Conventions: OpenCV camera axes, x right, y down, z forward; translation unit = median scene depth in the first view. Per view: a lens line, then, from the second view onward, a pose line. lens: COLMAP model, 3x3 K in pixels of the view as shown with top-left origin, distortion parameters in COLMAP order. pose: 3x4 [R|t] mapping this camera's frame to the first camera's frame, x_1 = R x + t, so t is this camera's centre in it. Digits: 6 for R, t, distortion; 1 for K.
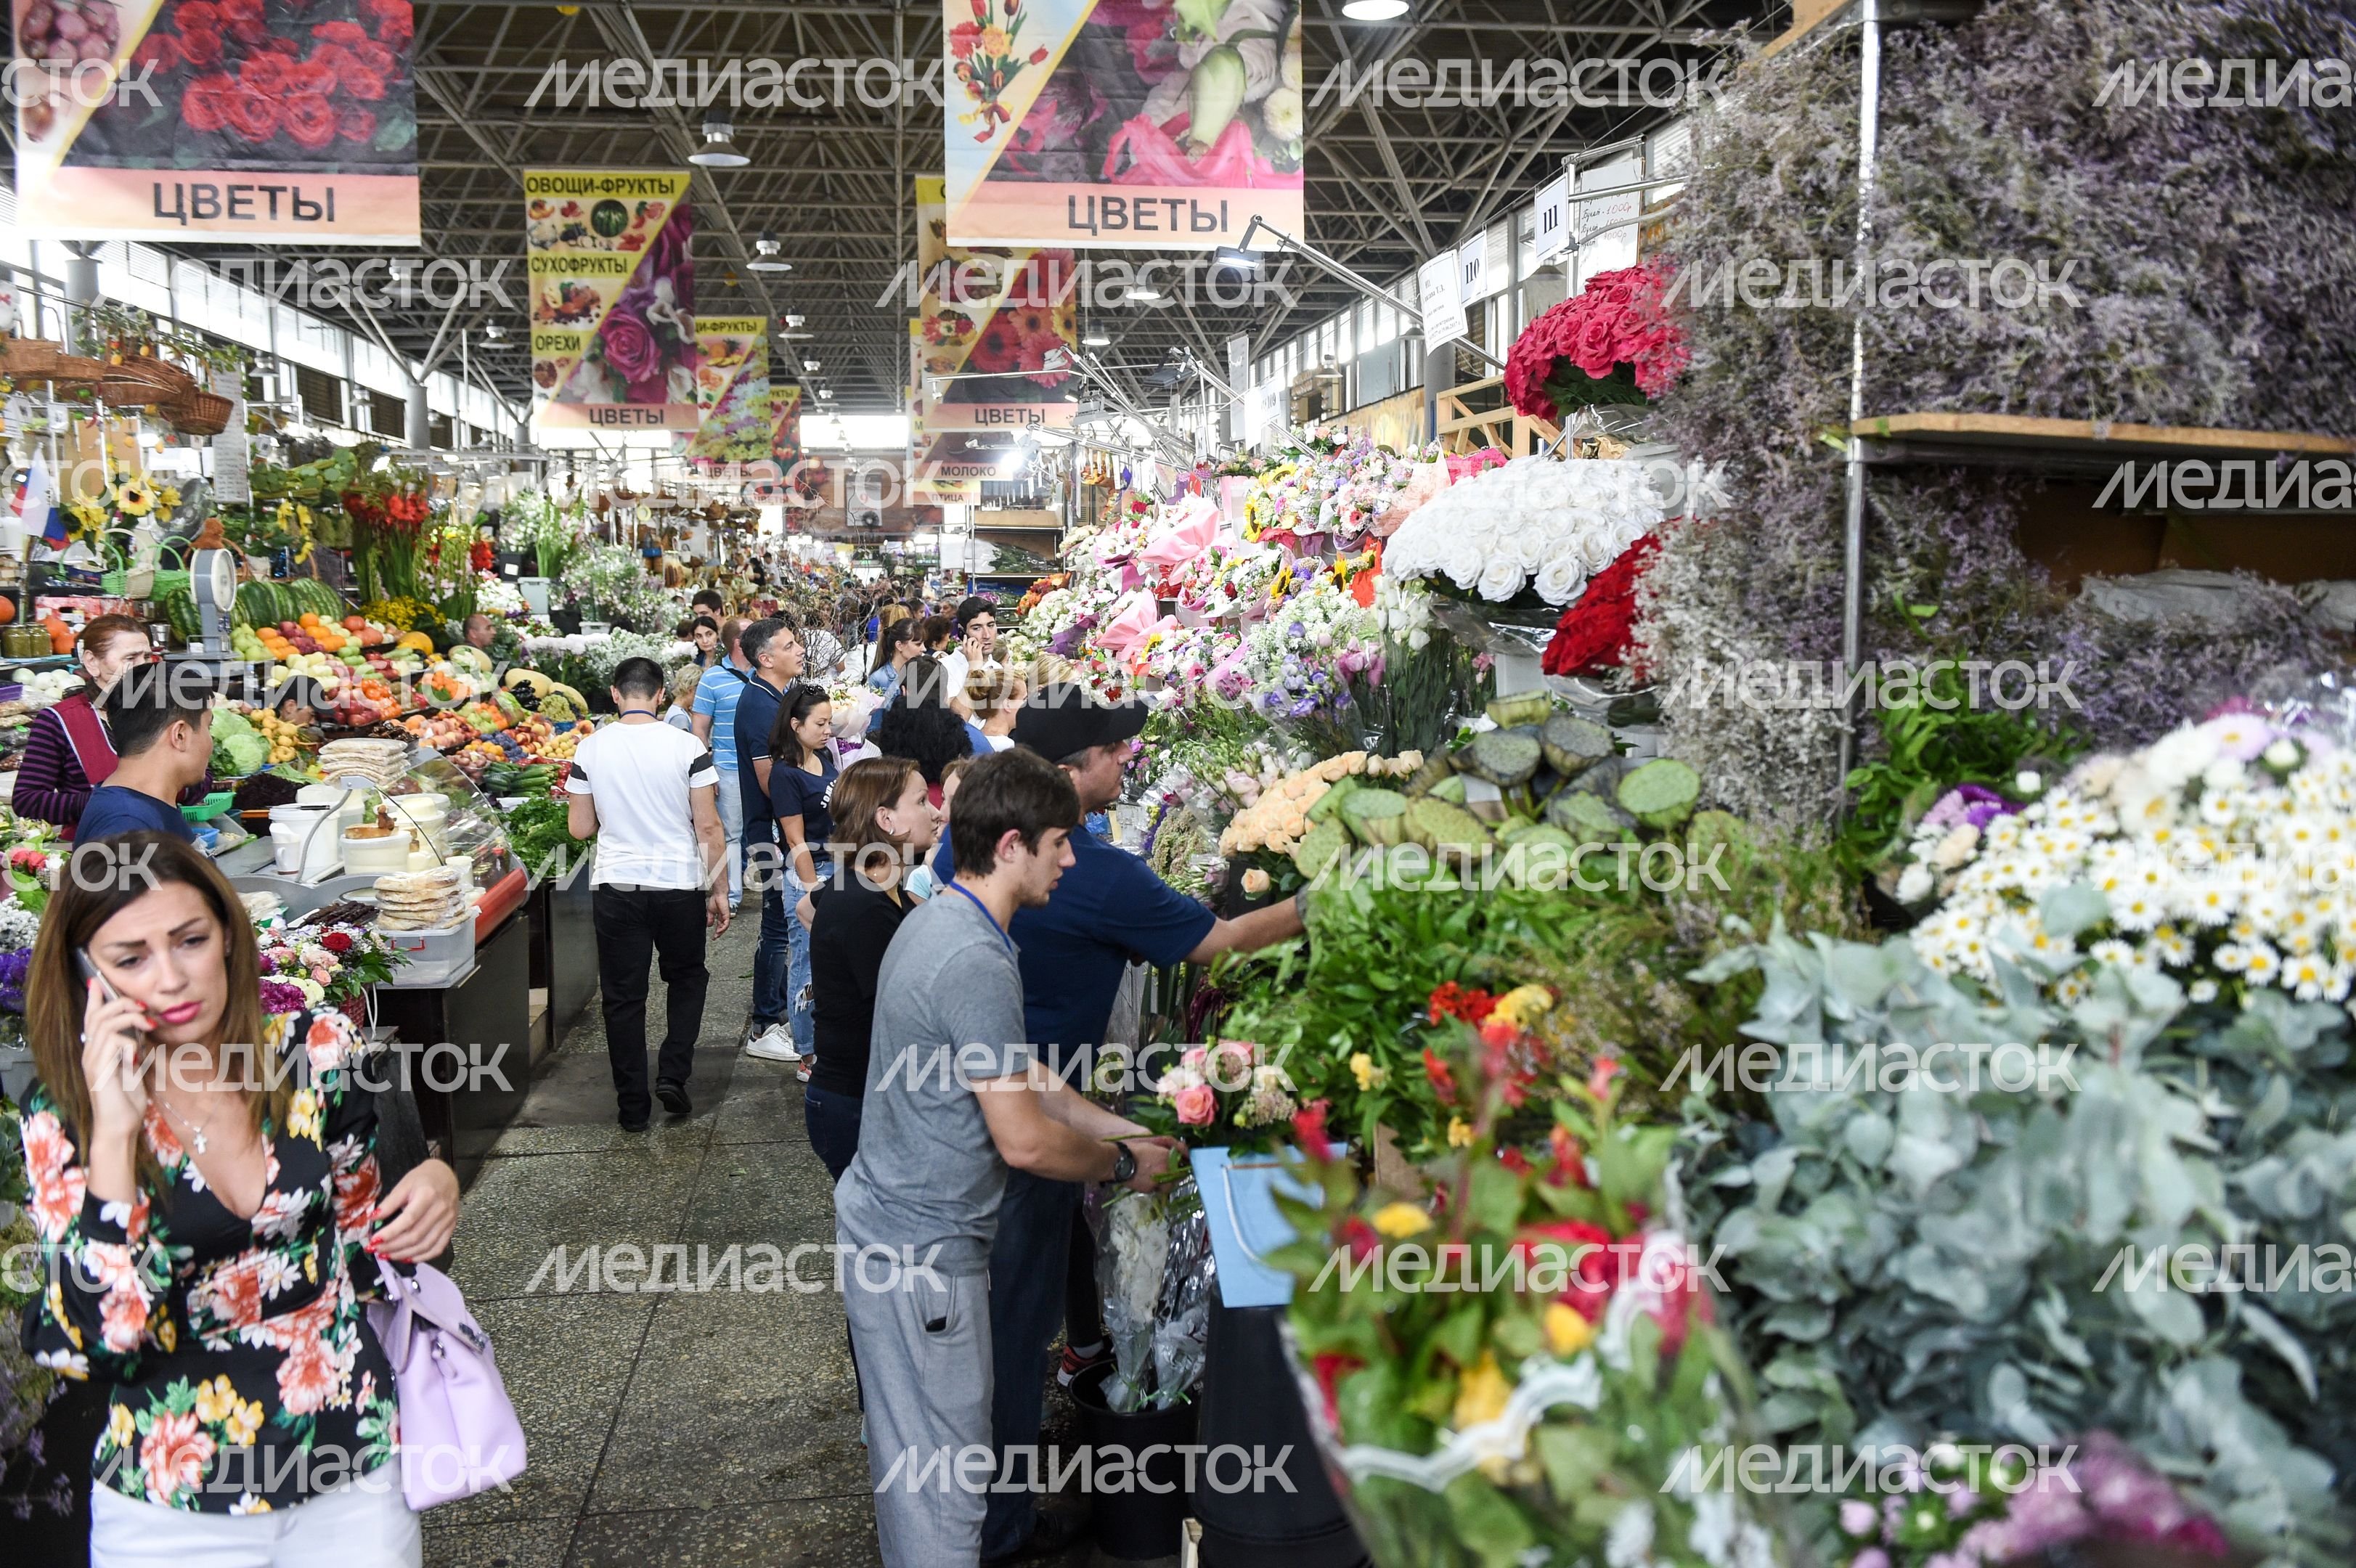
lens RADIAL K [[2002.8, 0, 1178.0], [0, 2002.8, 784.0], [0, 0, 1]] dist [0.003803, -0.008921]
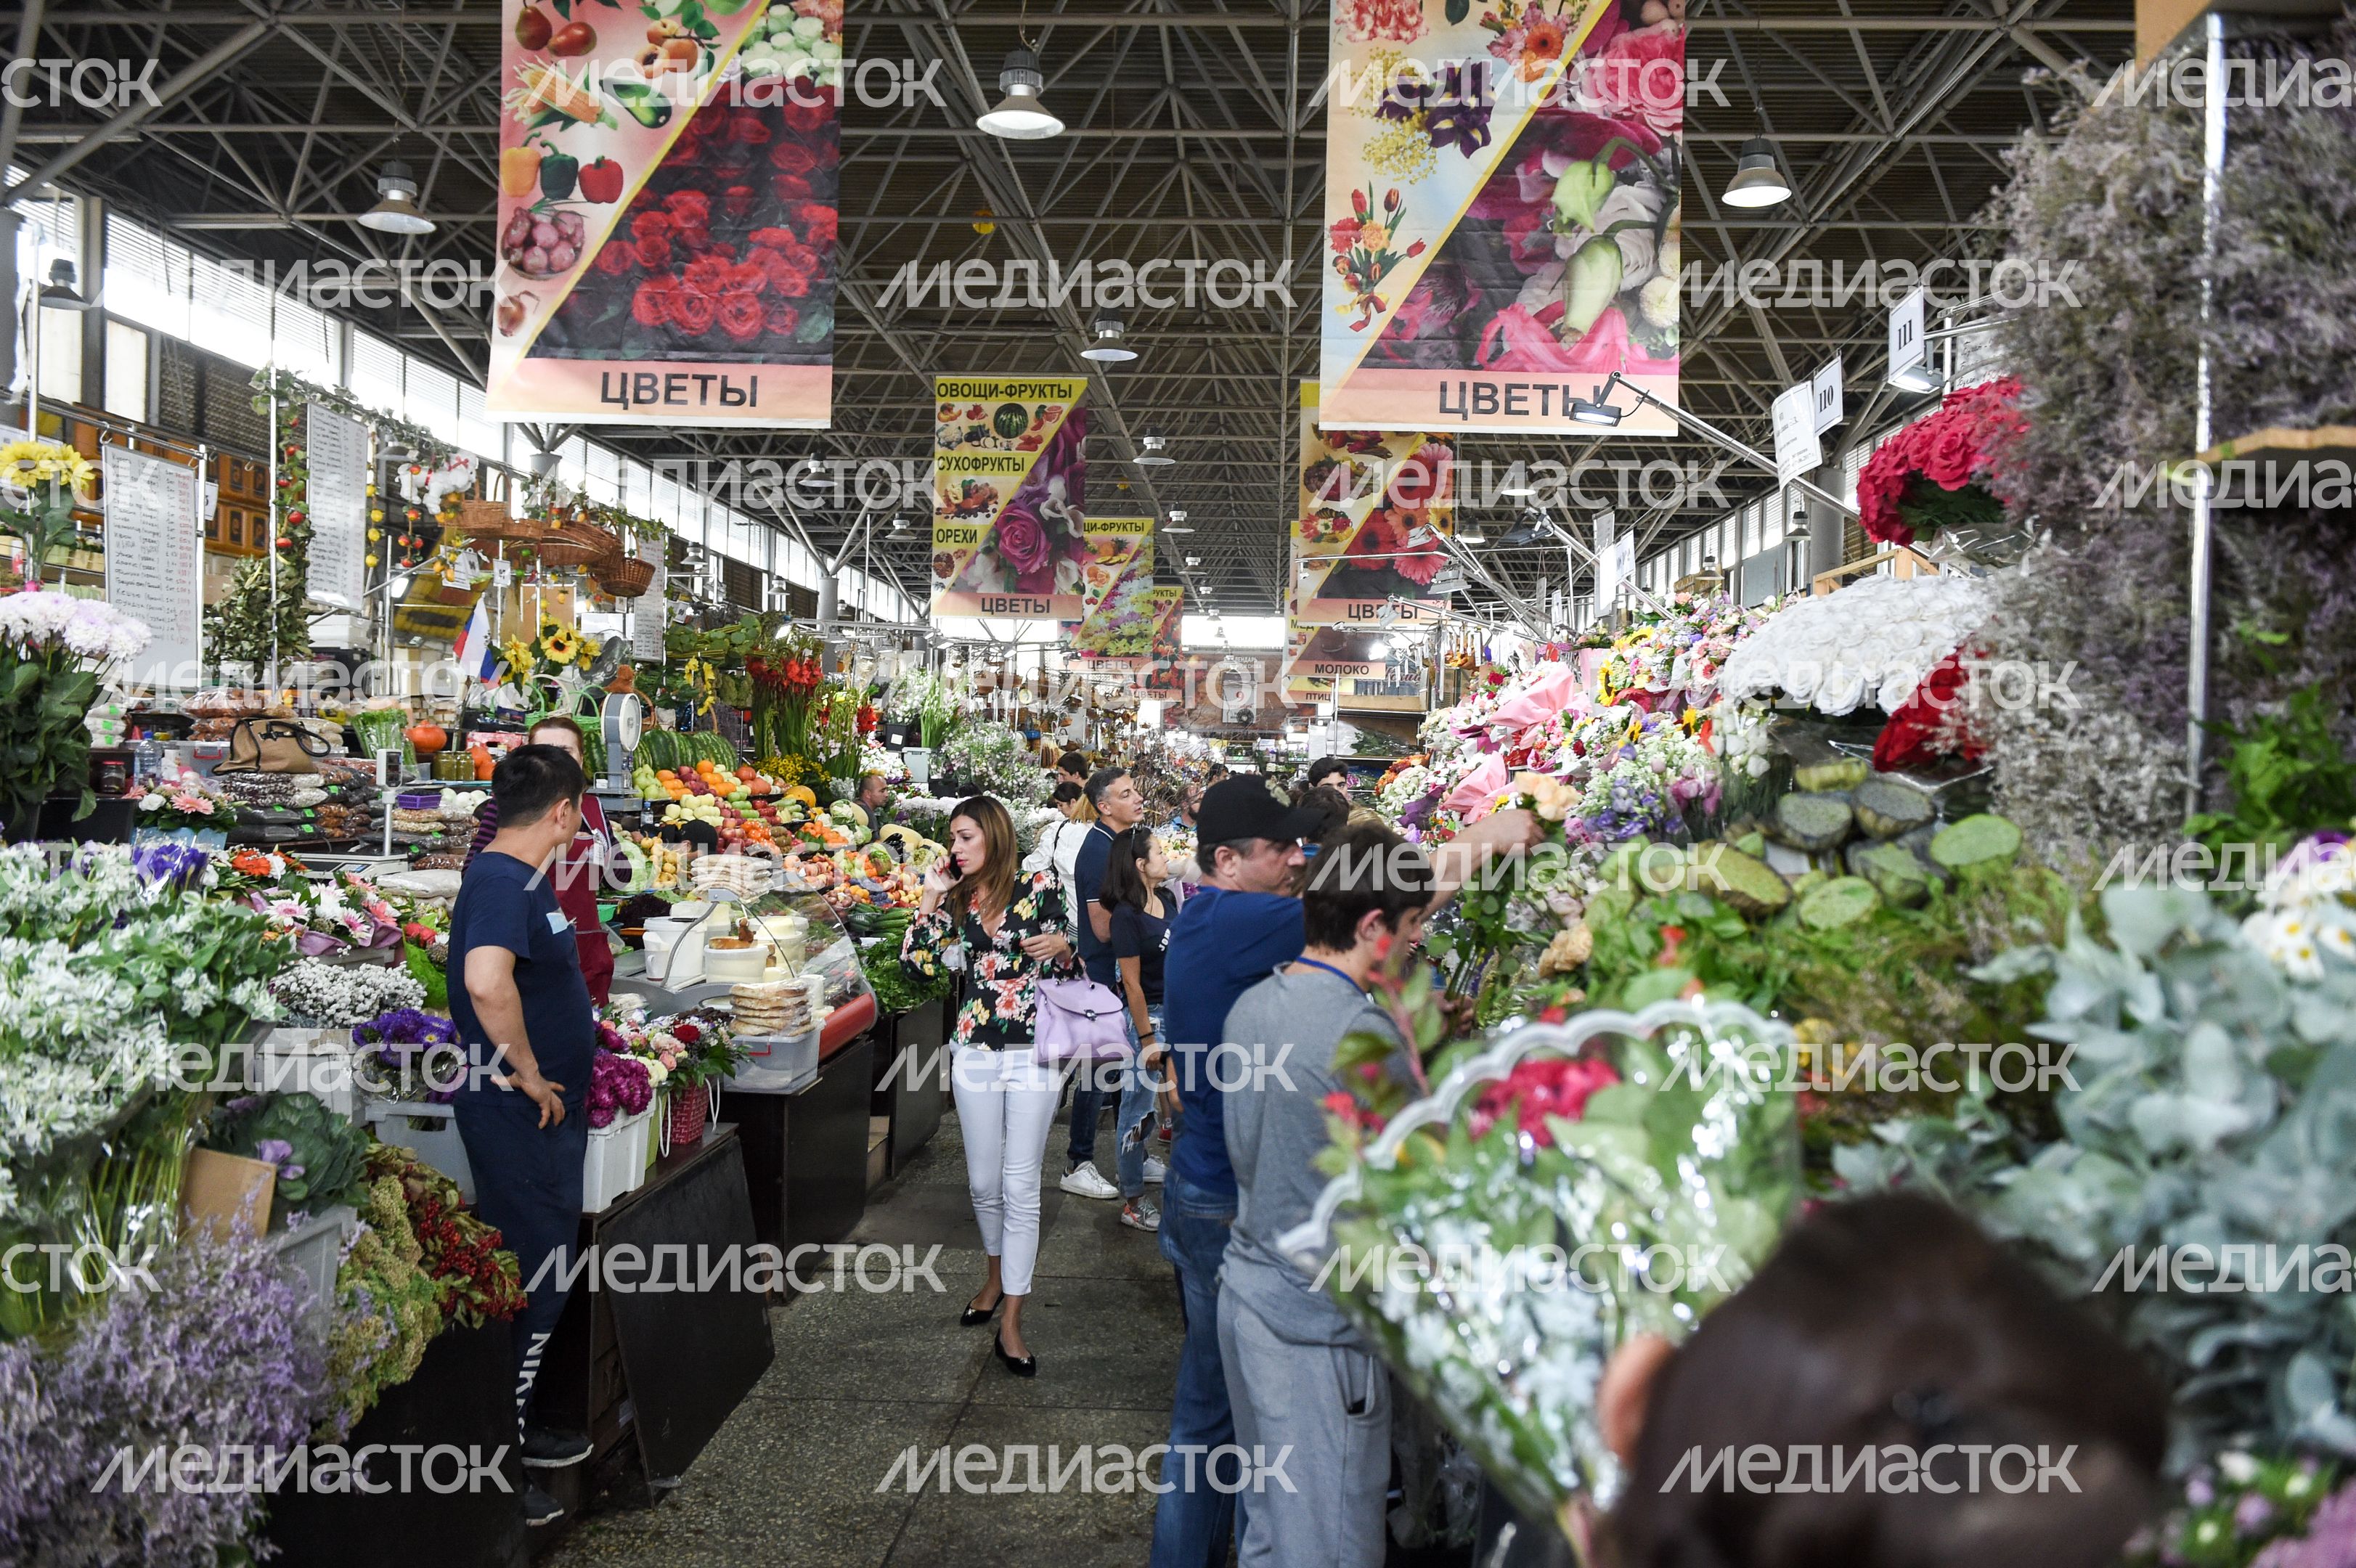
lens RADIAL K [[2002.8, 0, 1178.0], [0, 2002.8, 784.0], [0, 0, 1]] dist [0.003803, -0.008921]
pose [[0.982427, 0.031539, -0.183964, 0.007959], [-0.050091, 0.994015, -0.097087, 0.014478], [0.179801, 0.104596, 0.978126, 0.003223]]
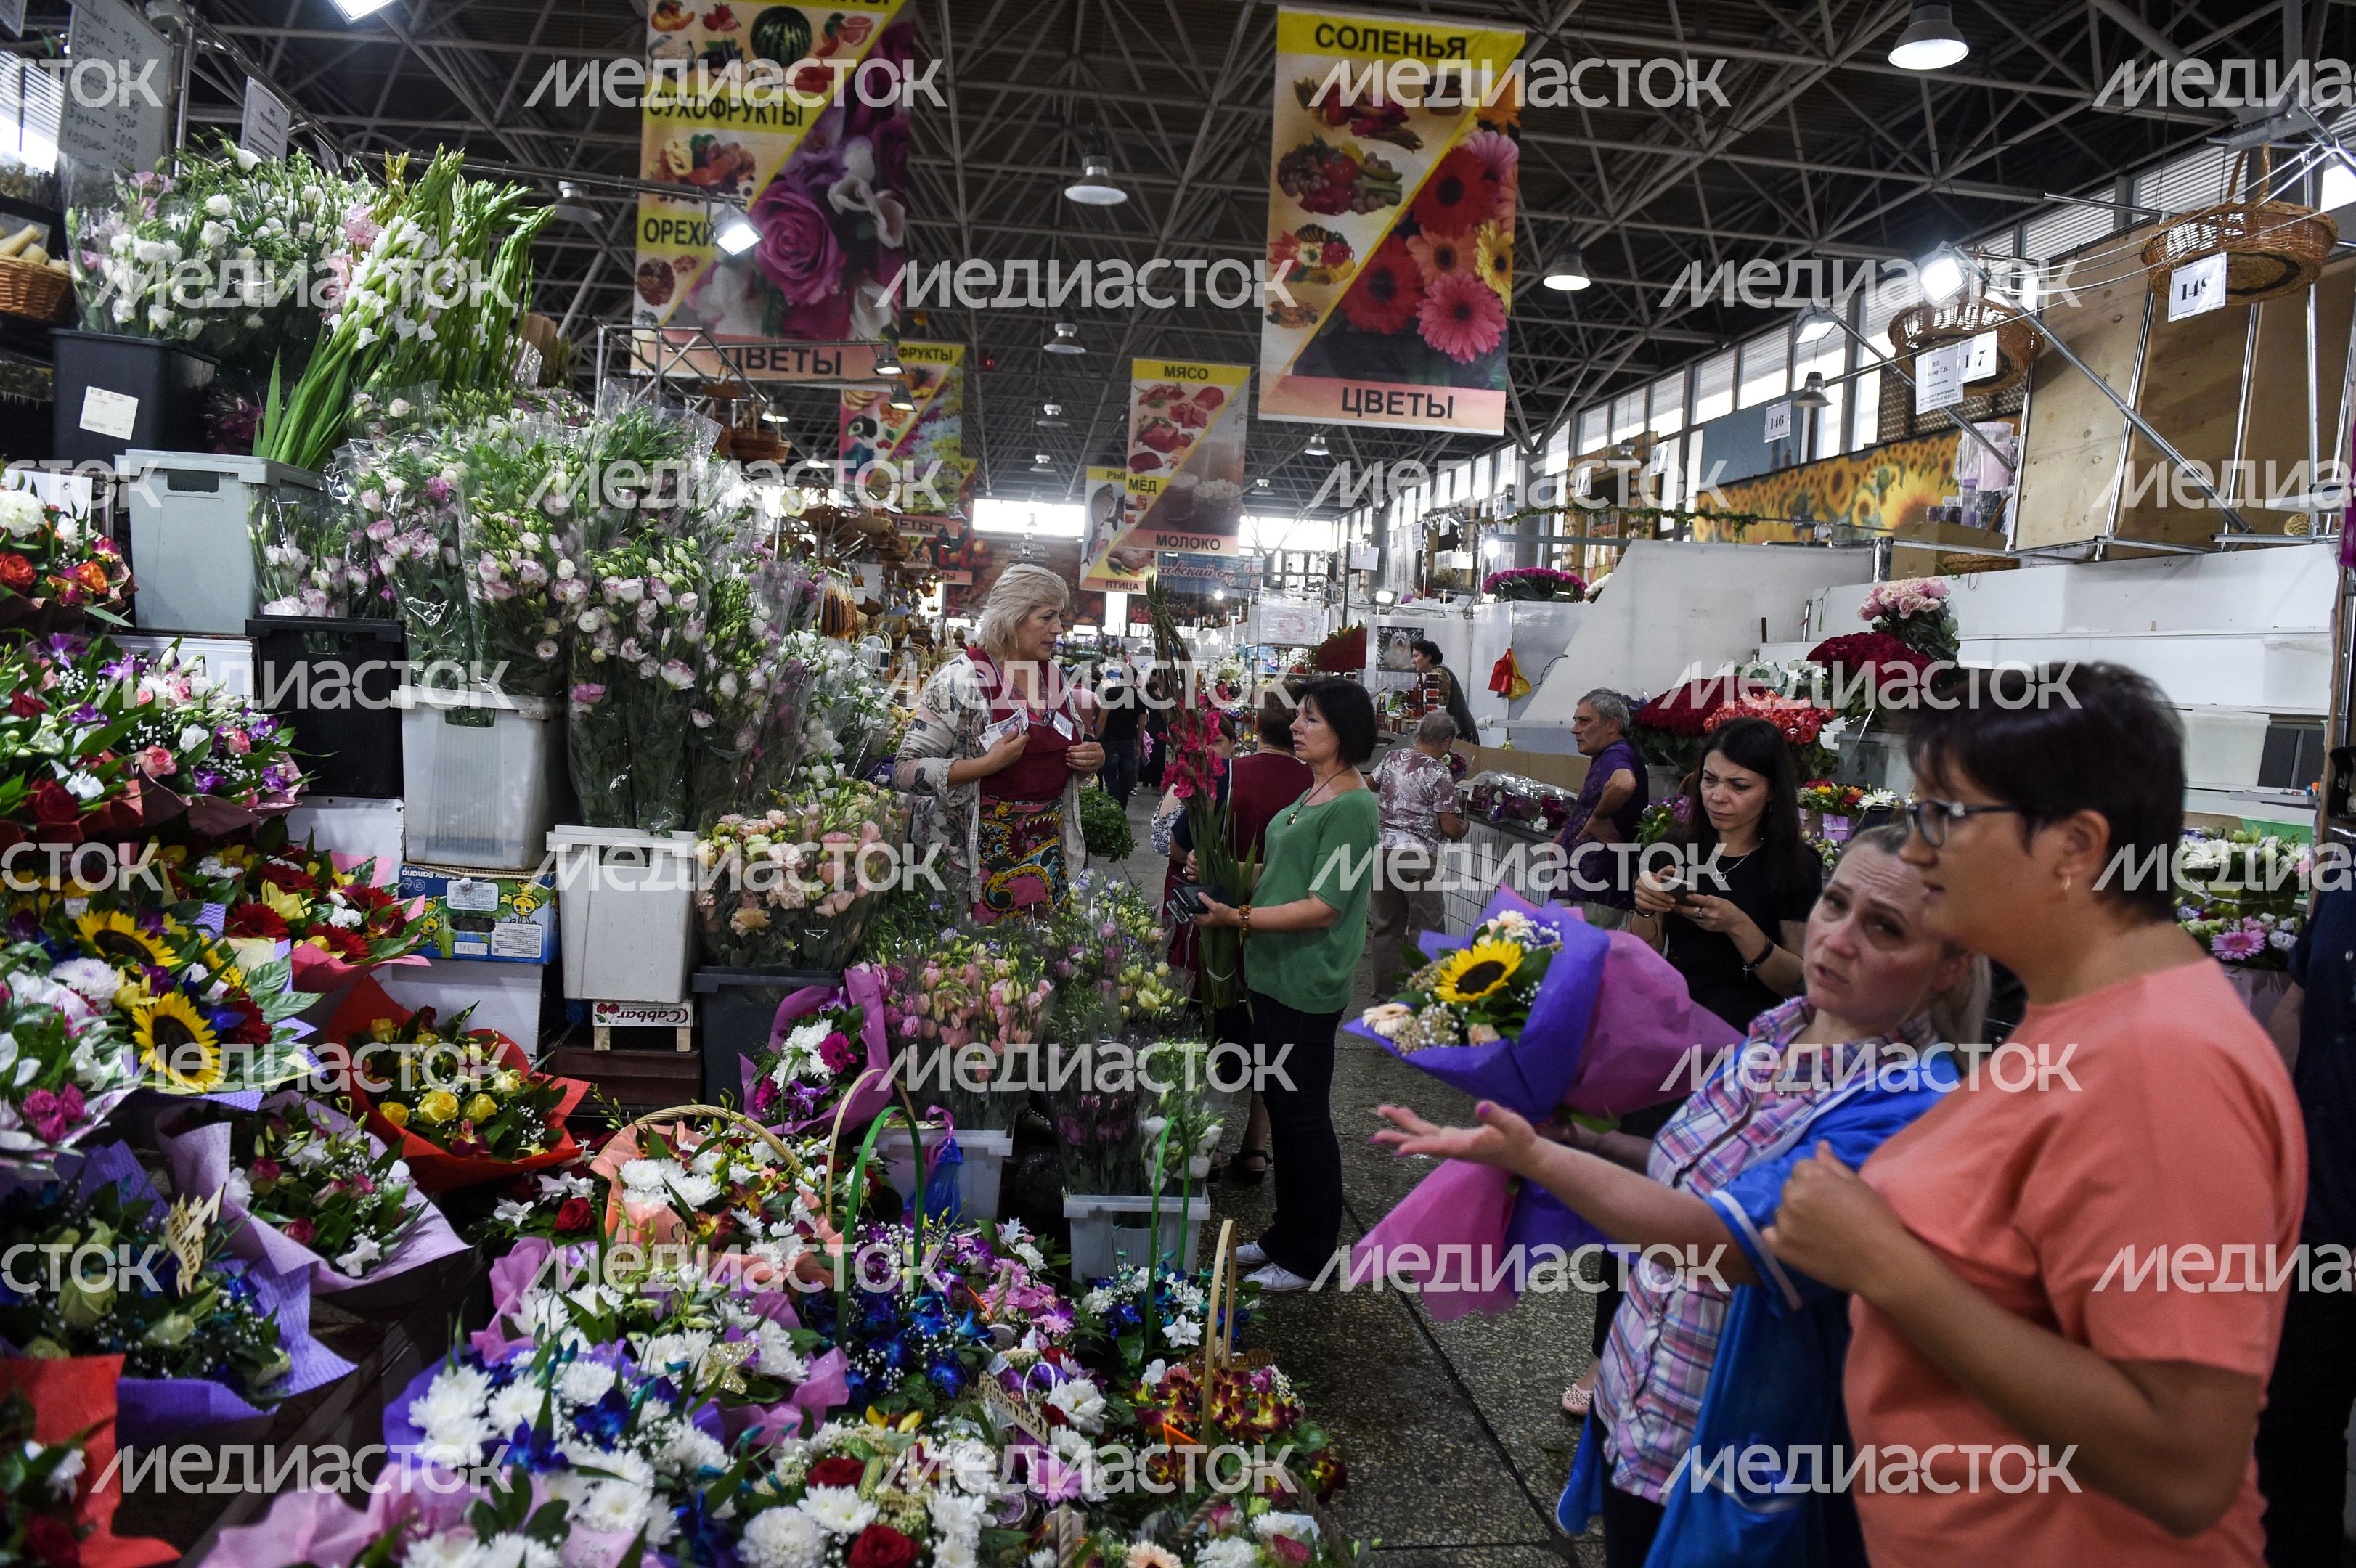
lens RADIAL K [[1644.6, 0, 1178.0], [0, 1644.6, 784.0], [0, 0, 1]] dist [-0.047206, -0.002074]
pose [[0.997325, 0.066382, -0.030606, -0.291268], [-0.067628, 0.996842, -0.041620, -0.094210], [0.027746, 0.043579, 0.998665, 1.138504]]
